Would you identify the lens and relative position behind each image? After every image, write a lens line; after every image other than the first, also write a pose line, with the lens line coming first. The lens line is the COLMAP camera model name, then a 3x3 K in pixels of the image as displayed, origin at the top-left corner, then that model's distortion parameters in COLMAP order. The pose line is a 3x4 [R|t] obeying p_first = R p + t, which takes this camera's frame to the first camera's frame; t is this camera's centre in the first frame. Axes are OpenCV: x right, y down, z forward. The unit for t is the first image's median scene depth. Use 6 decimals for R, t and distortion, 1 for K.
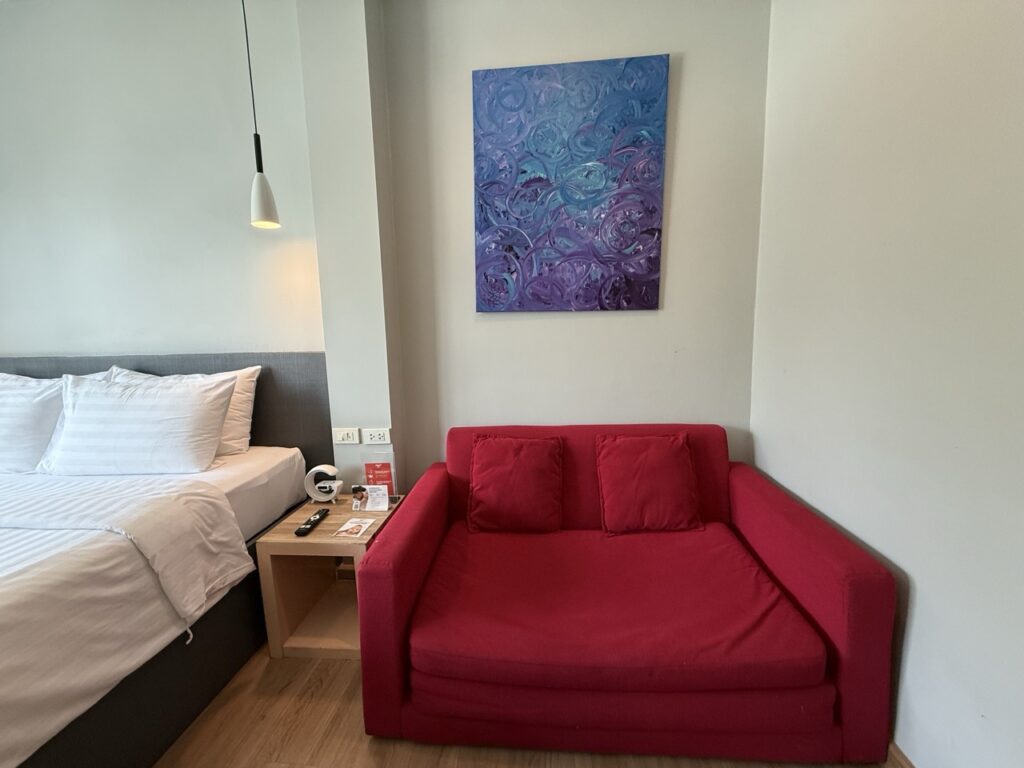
lens RADIAL K [[409.7, 0, 511.0], [0, 409.7, 382.5], [0, 0, 1]] dist [-0.002587, 0.001066]
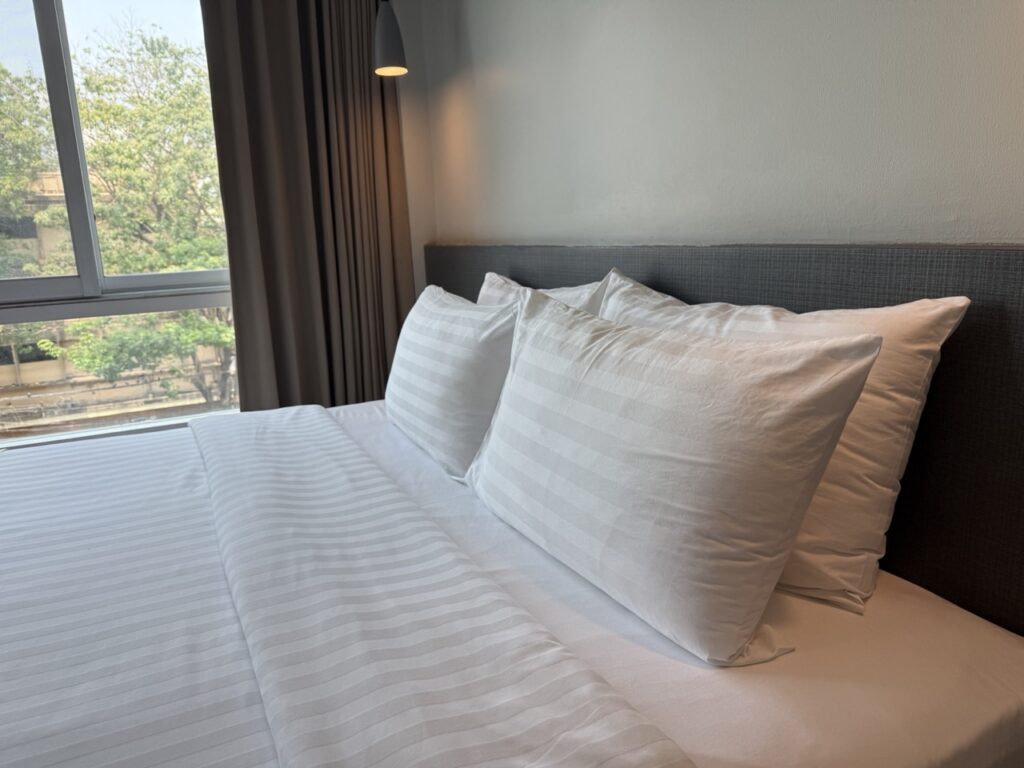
lens RADIAL K [[728.8, 0, 515.7], [0, 728.8, 387.9], [0, 0, 1]] dist [0.006030, -0.016666]
pose [[0.519535, 0.186180, -0.833918, -0.390347], [-0.083142, 0.982356, 0.167523, -0.041411], [0.850394, -0.017700, 0.525848, 0.549185]]
